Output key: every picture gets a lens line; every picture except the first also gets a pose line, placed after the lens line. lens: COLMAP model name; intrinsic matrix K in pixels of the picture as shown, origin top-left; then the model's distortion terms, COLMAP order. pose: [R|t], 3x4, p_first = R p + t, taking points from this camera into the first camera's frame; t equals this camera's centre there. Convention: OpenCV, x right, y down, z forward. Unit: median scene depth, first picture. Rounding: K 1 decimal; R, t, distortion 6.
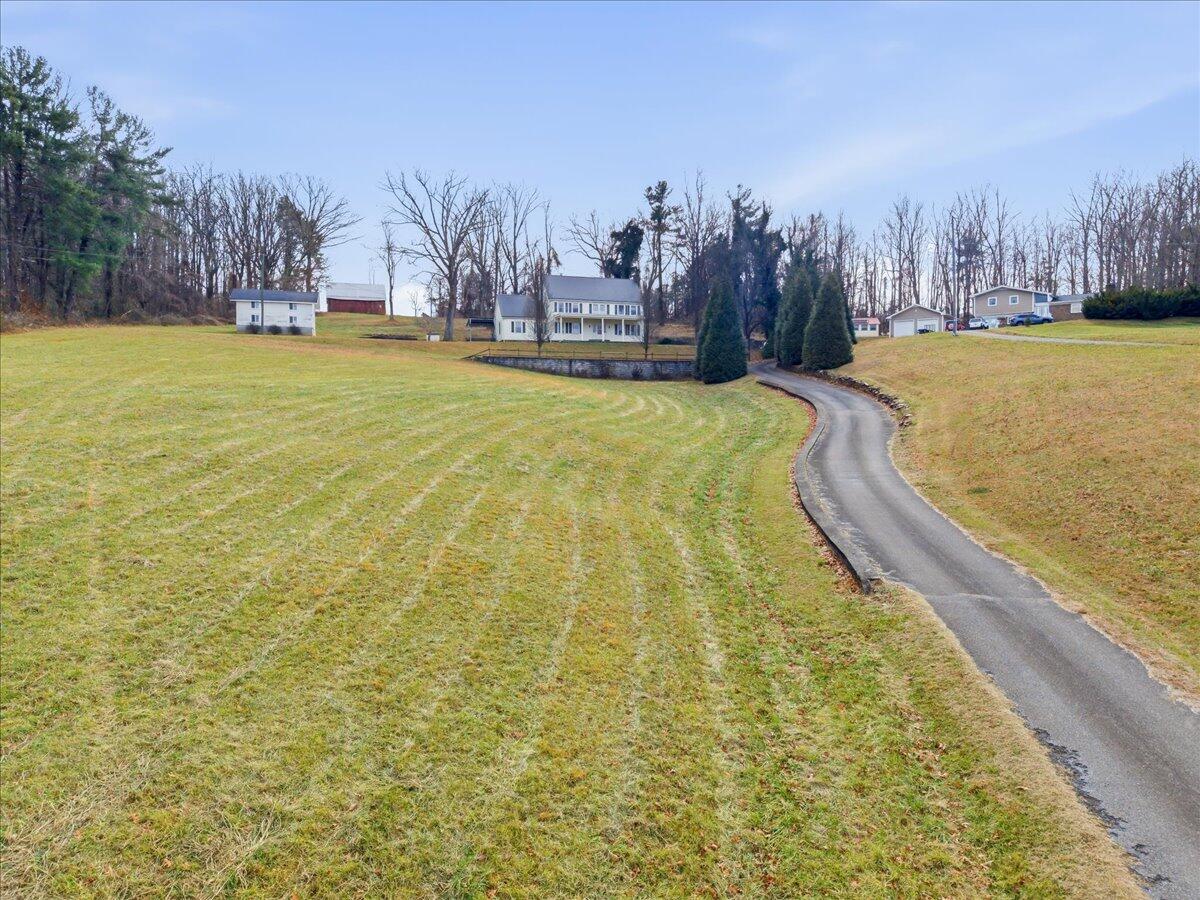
lens RADIAL K [[806.8, 0, 600.0], [0, 806.8, 450.0], [0, 0, 1]] dist [-0.002219, -0.006945]
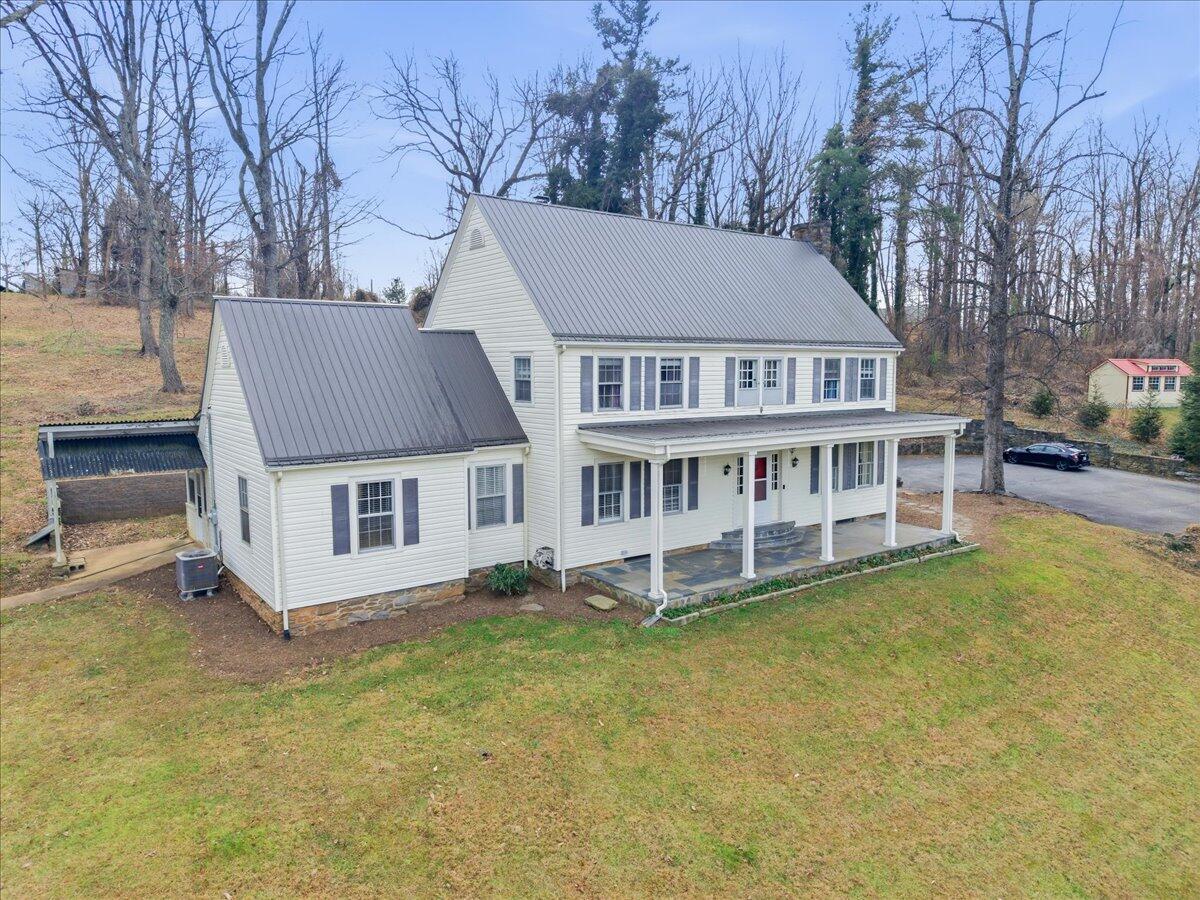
lens RADIAL K [[806.8, 0, 600.0], [0, 806.8, 450.0], [0, 0, 1]] dist [-0.002219, -0.006945]
pose [[0.942497, -0.036988, 0.332160, -0.110469], [0.017024, 0.997880, 0.062816, -0.172889], [-0.333780, -0.053549, 0.941129, 0.823819]]
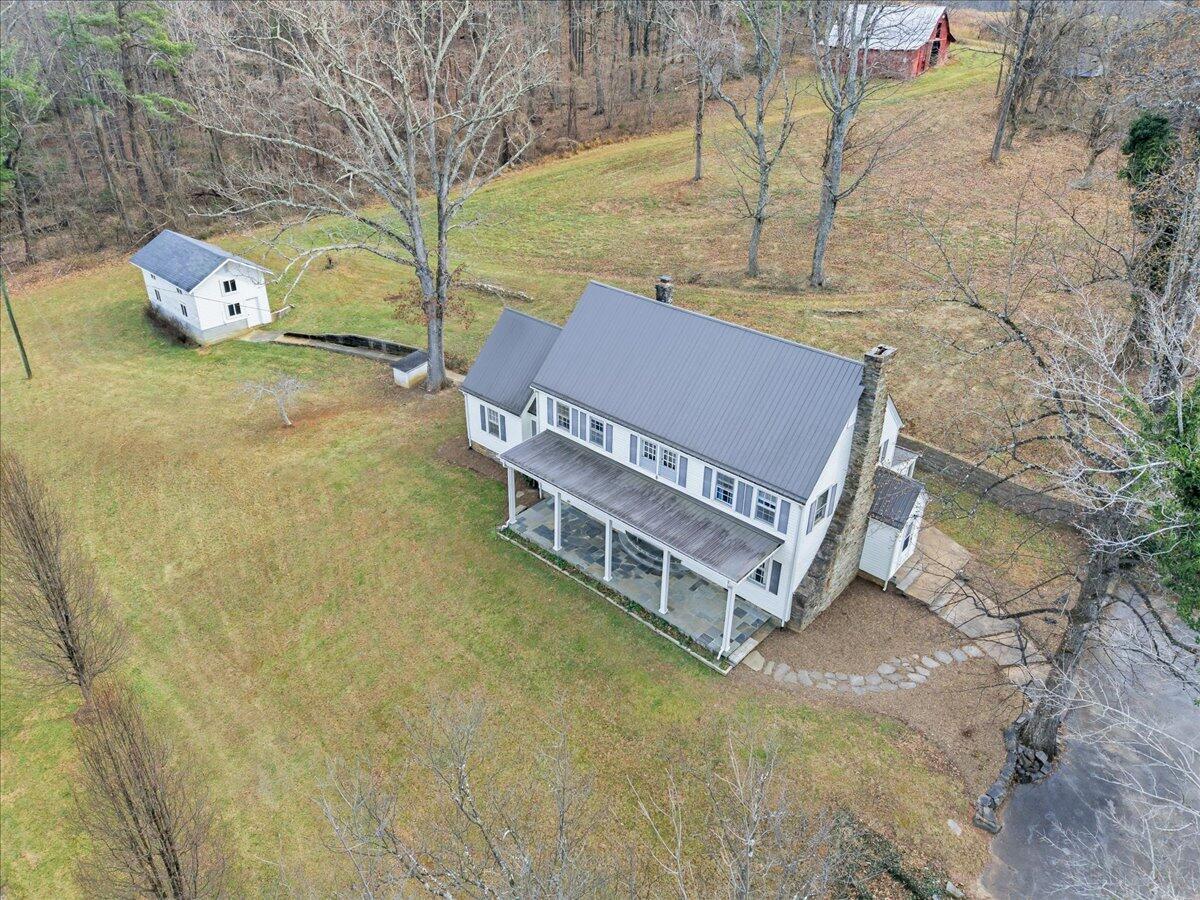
lens RADIAL K [[806.8, 0, 600.0], [0, 806.8, 450.0], [0, 0, 1]] dist [-0.002219, -0.006945]
pose [[0.517470, 0.437291, -0.735528, 0.203362], [-0.050328, 0.873627, 0.483986, -0.321511], [0.854220, -0.213431, 0.474084, 0.850612]]
